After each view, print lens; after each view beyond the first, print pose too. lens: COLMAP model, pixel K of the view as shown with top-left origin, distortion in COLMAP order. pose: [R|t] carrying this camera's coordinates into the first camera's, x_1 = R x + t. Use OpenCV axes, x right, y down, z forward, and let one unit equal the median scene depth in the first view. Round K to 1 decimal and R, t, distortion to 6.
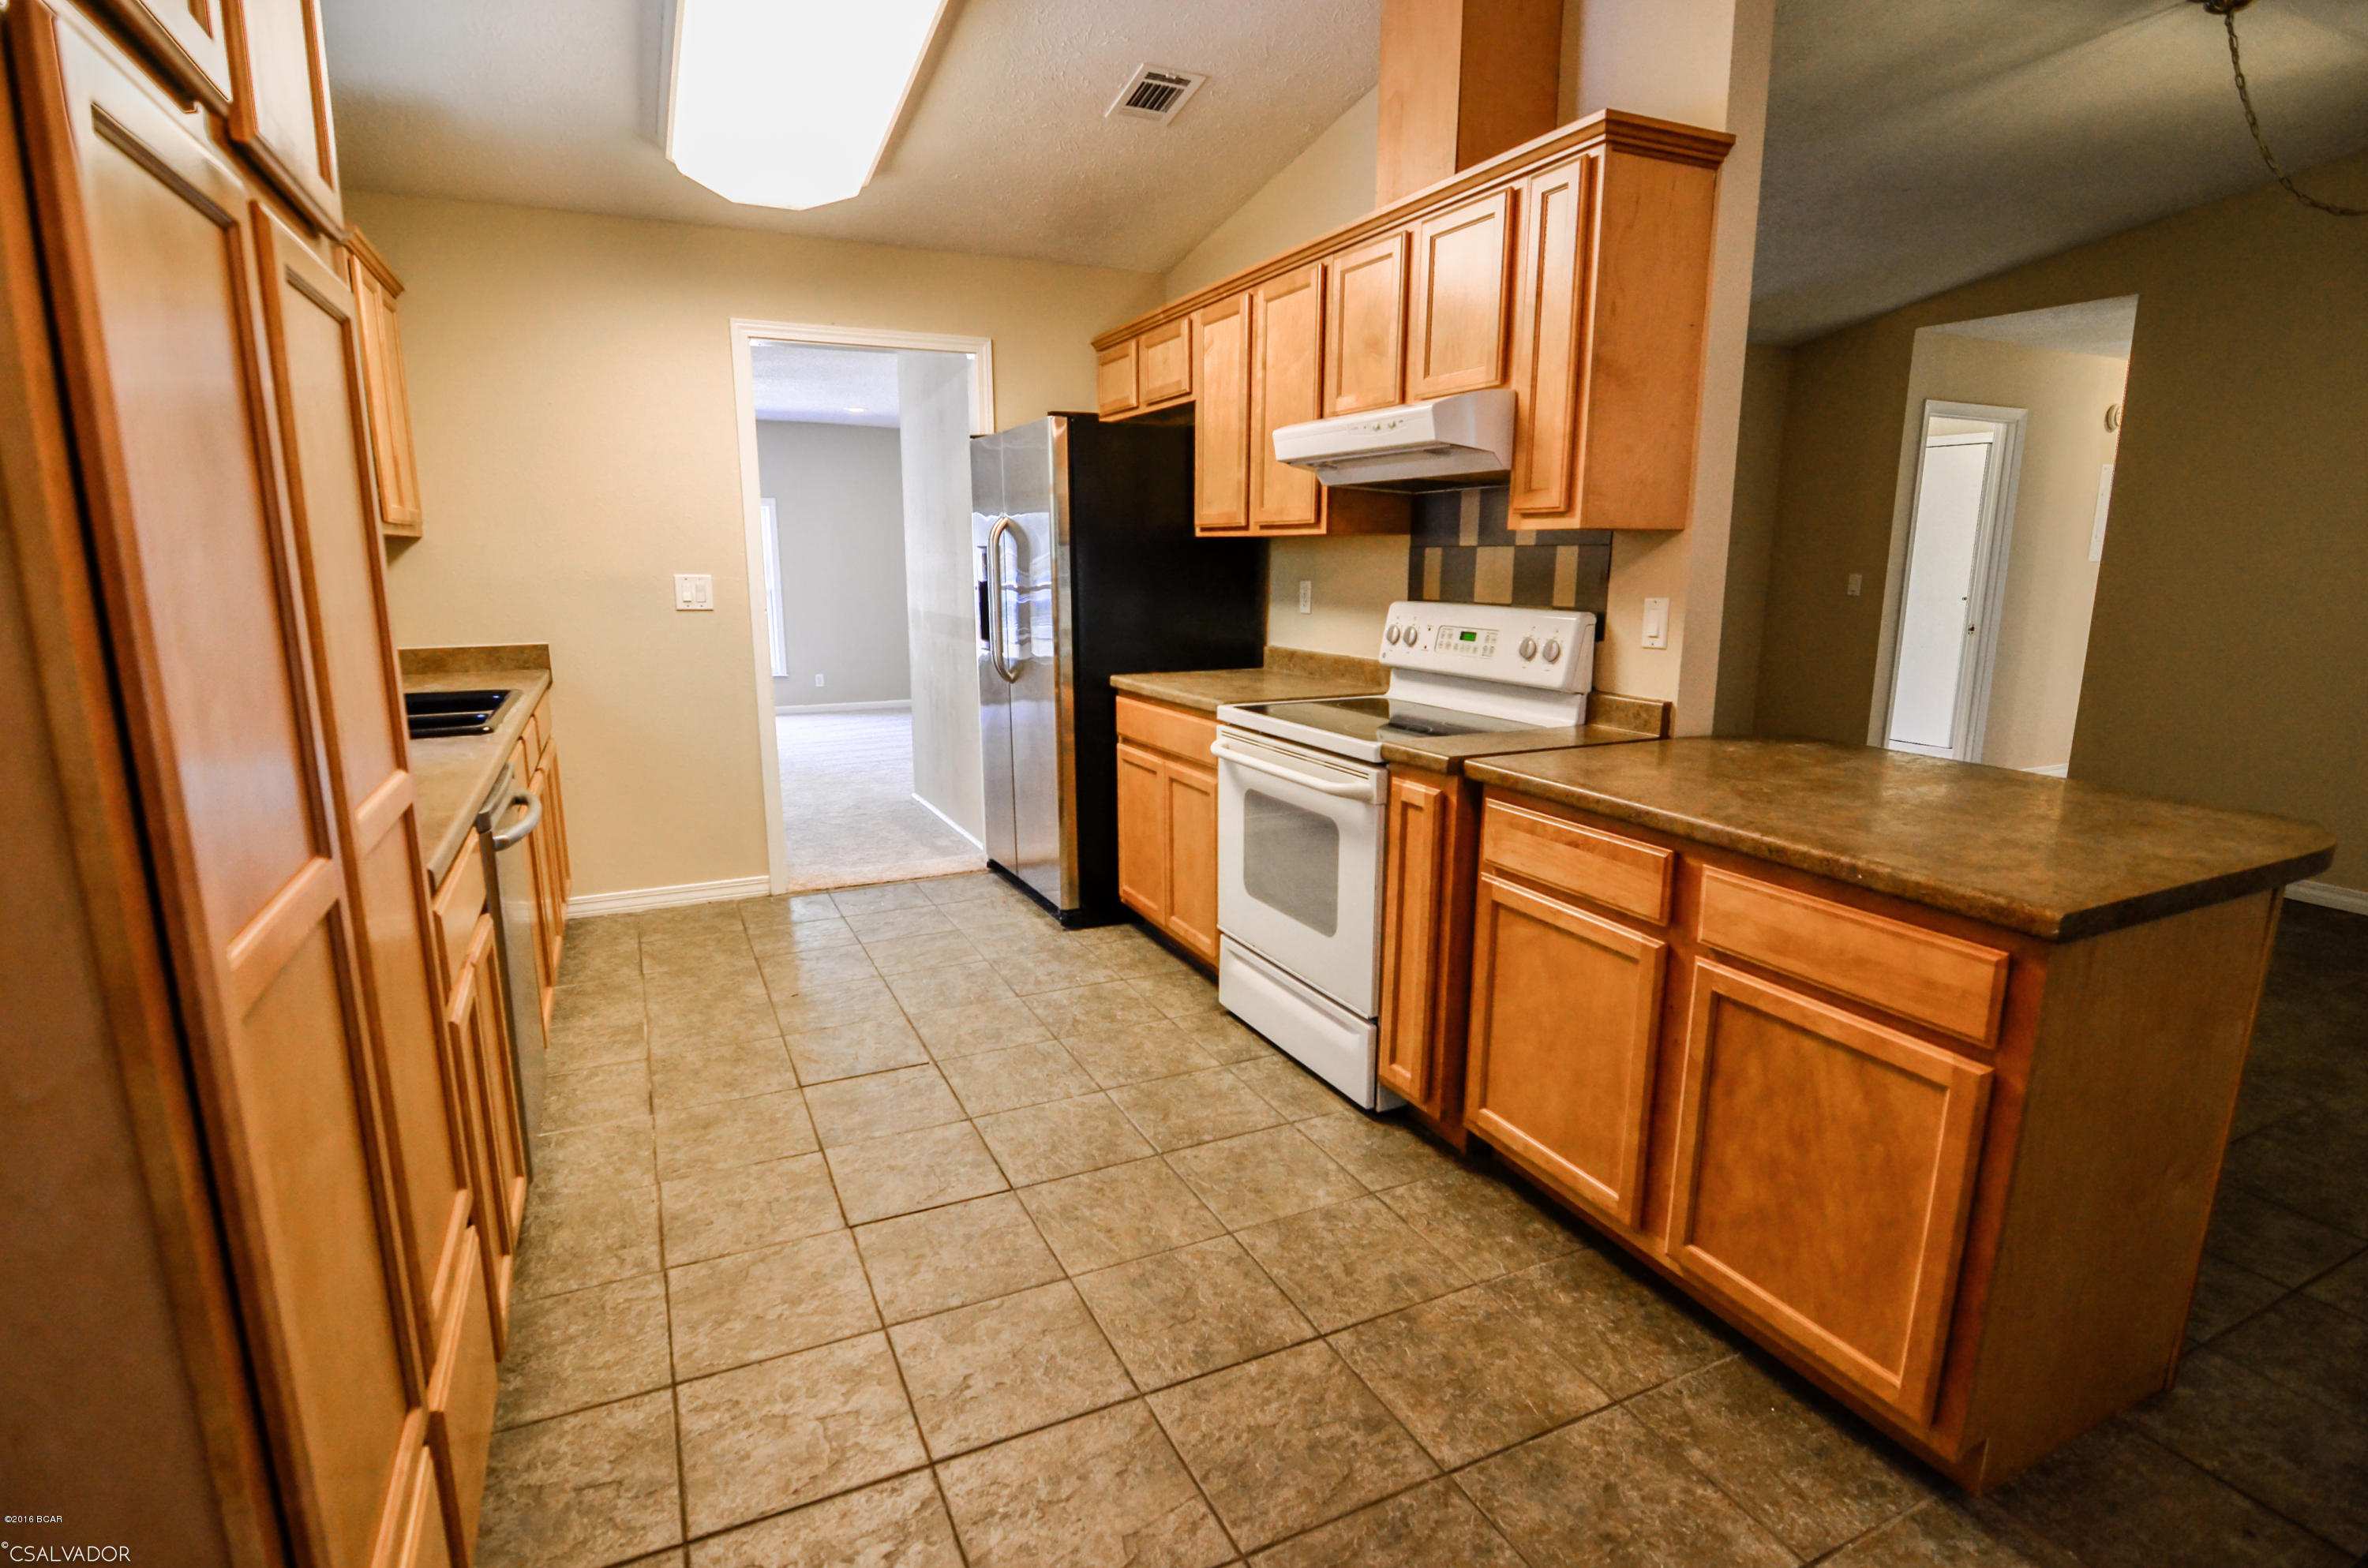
lens RADIAL K [[1169.3, 0, 1167.2], [0, 1169.3, 805.2], [0, 0, 1]] dist [-0.012230, -0.007848]
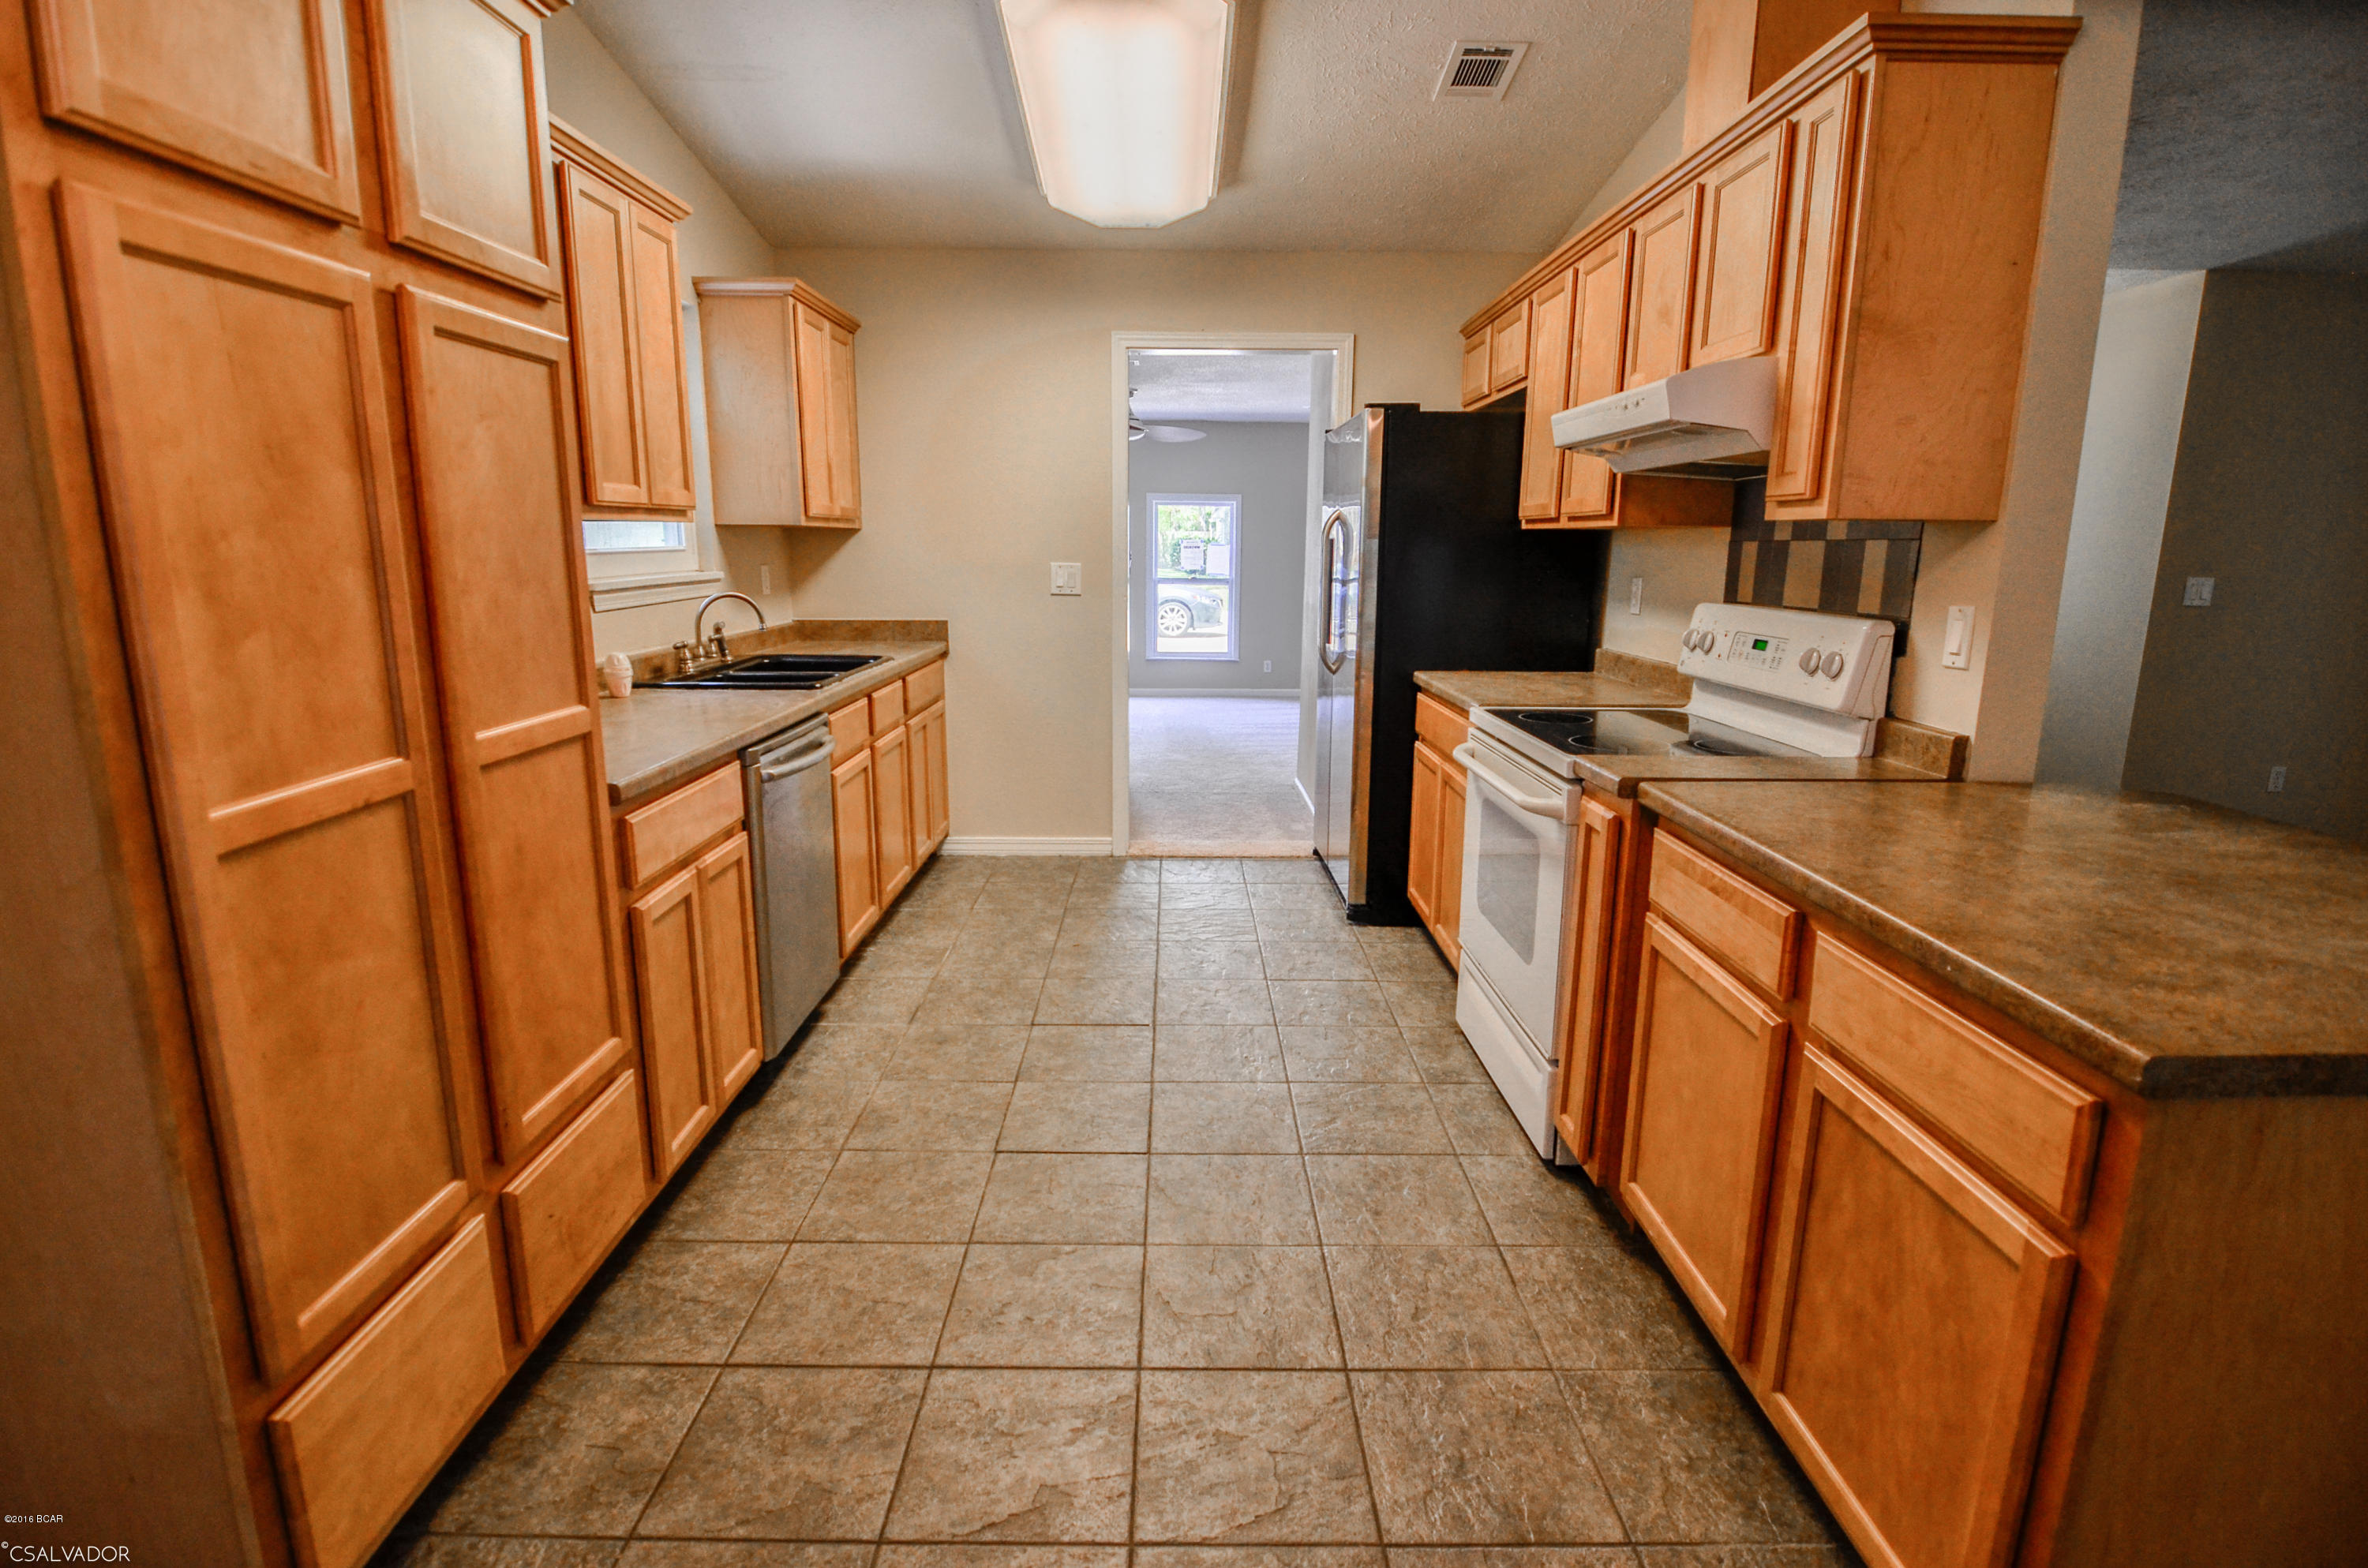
lens RADIAL K [[1169.3, 0, 1153.3], [0, 1169.3, 780.6], [0, 0, 1]] dist [-0.012230, -0.007848]
pose [[0.898719, 0.089639, -0.429266, 0.273576], [-0.094861, 0.995447, 0.009266, -0.012259], [0.428142, 0.032393, 0.903131, 0.047436]]
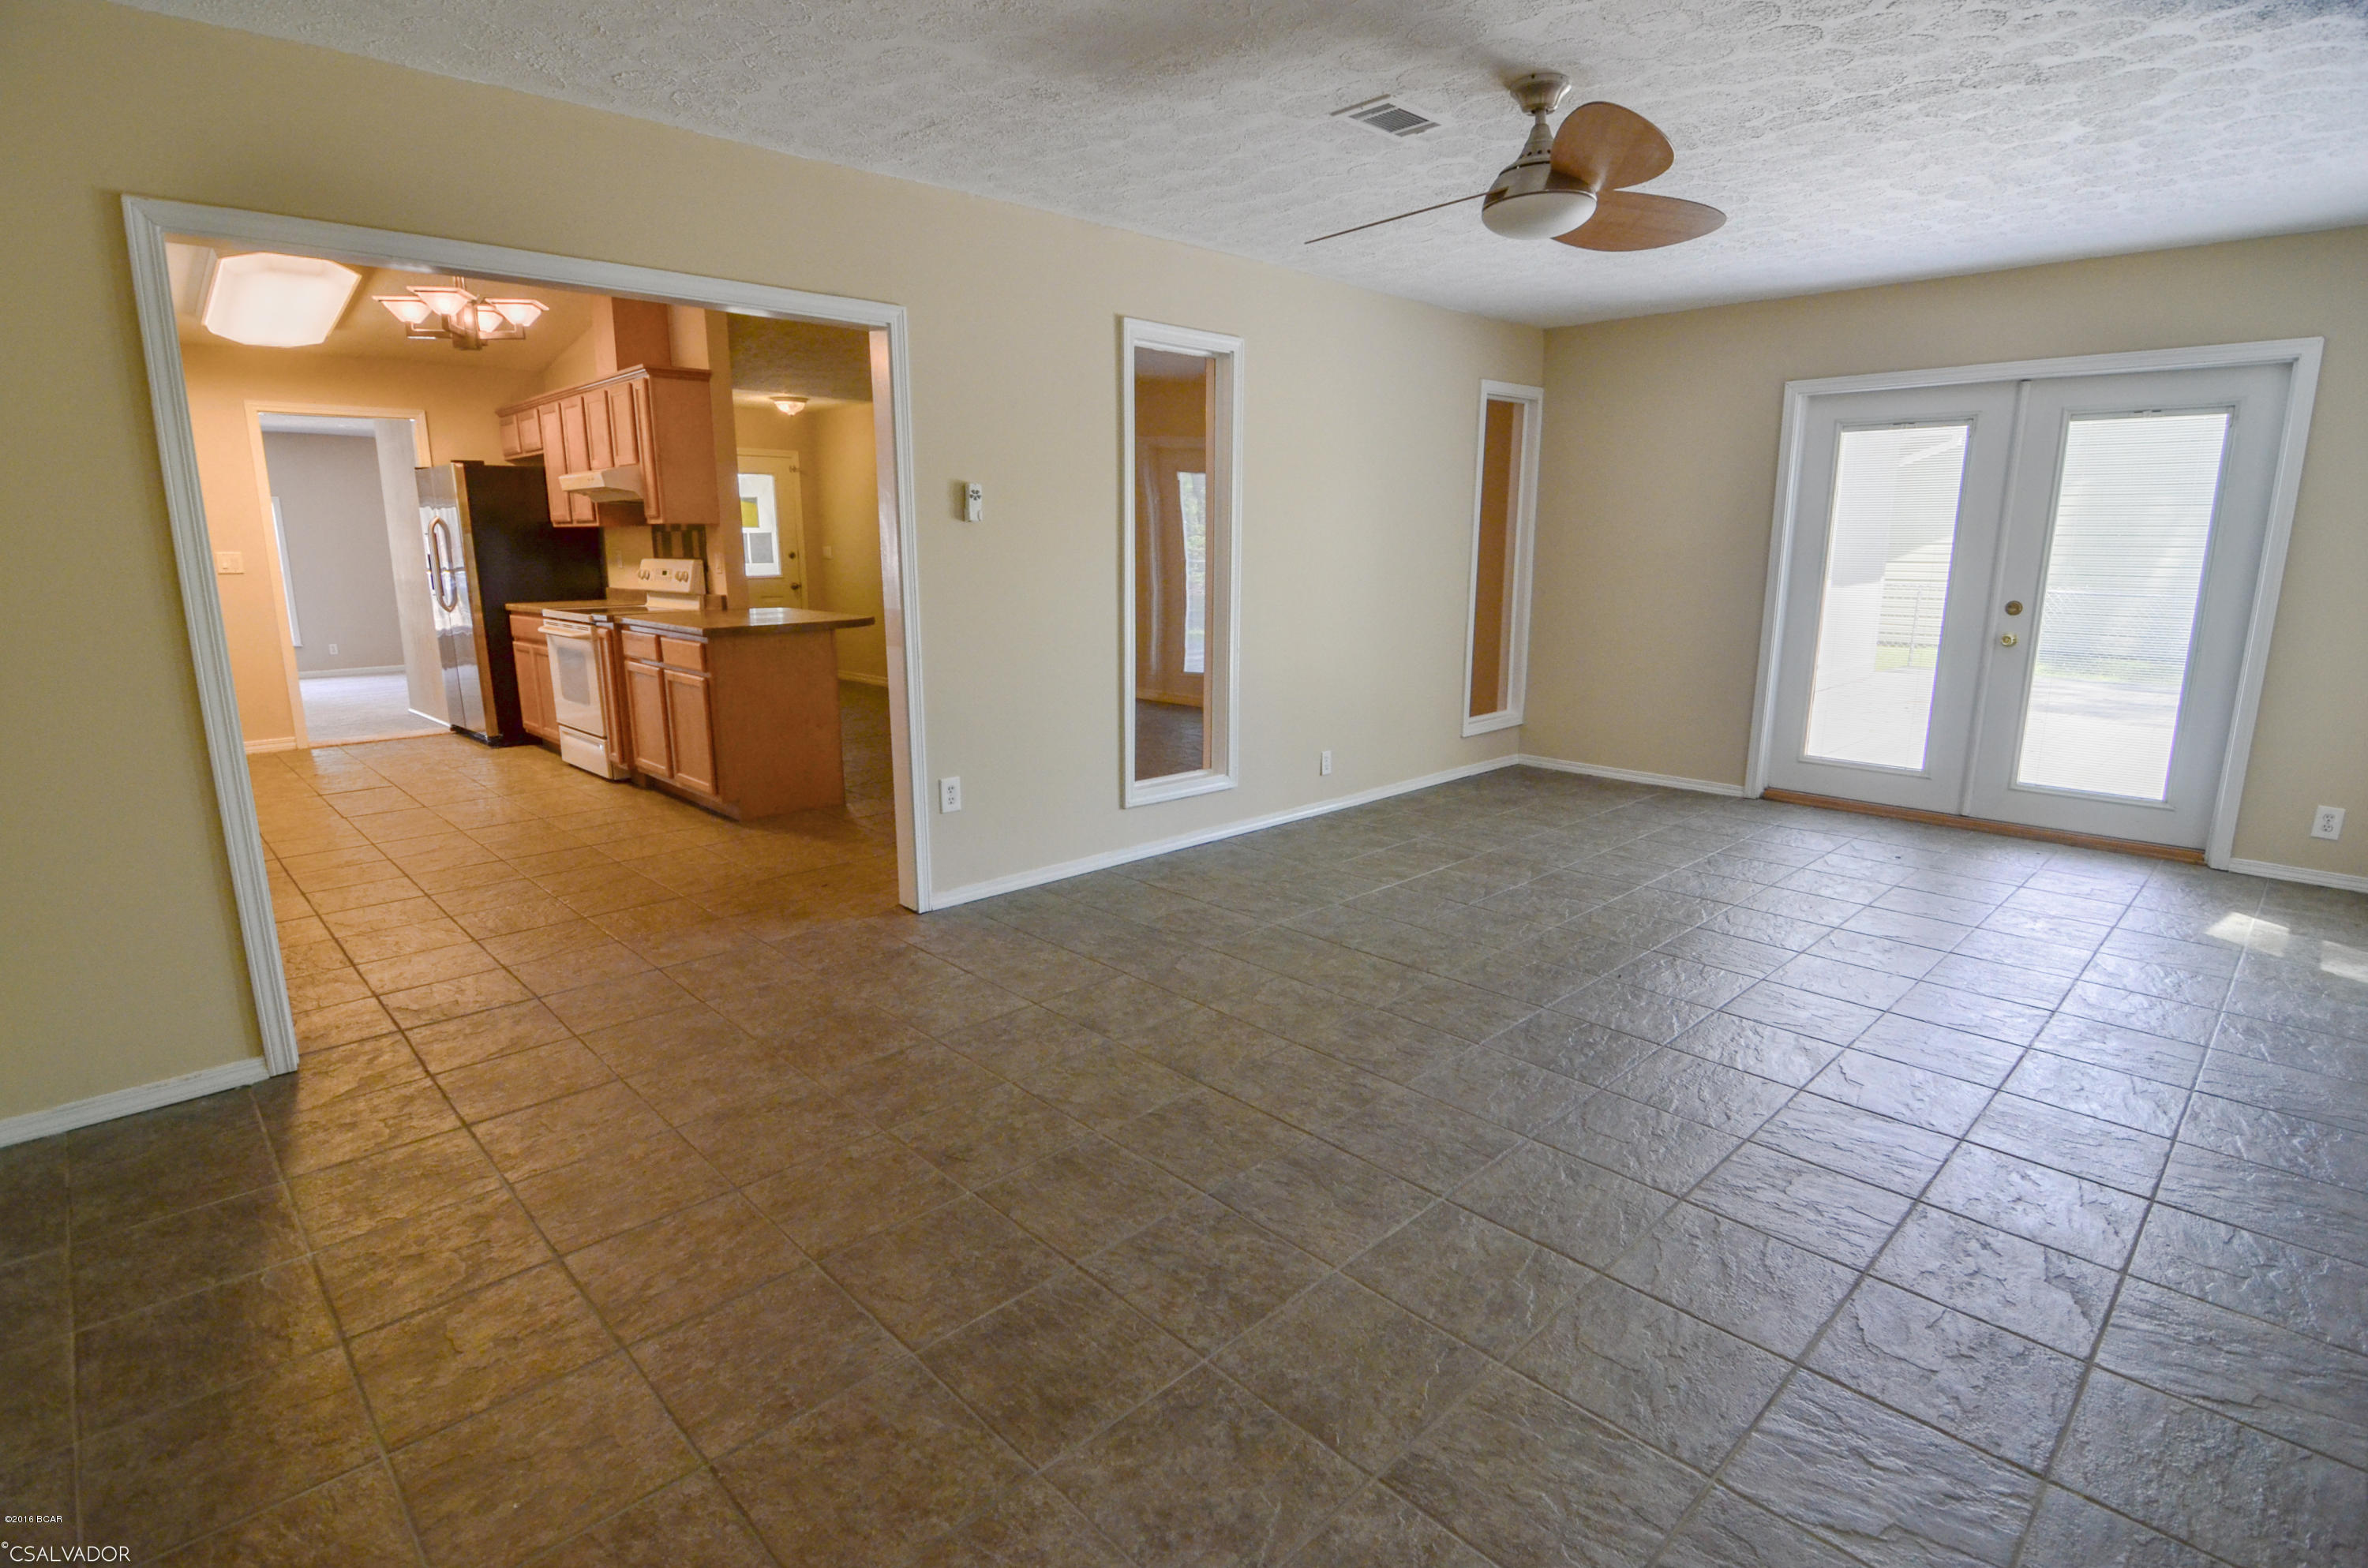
lens RADIAL K [[1169.3, 0, 1201.4], [0, 1169.3, 790.2], [0, 0, 1]] dist [-0.012230, -0.007848]
pose [[0.941708, -0.072329, 0.328563, 0.536064], [0.073754, 0.997243, 0.008141, 0.367607], [-0.328246, 0.016566, 0.944447, -1.598517]]
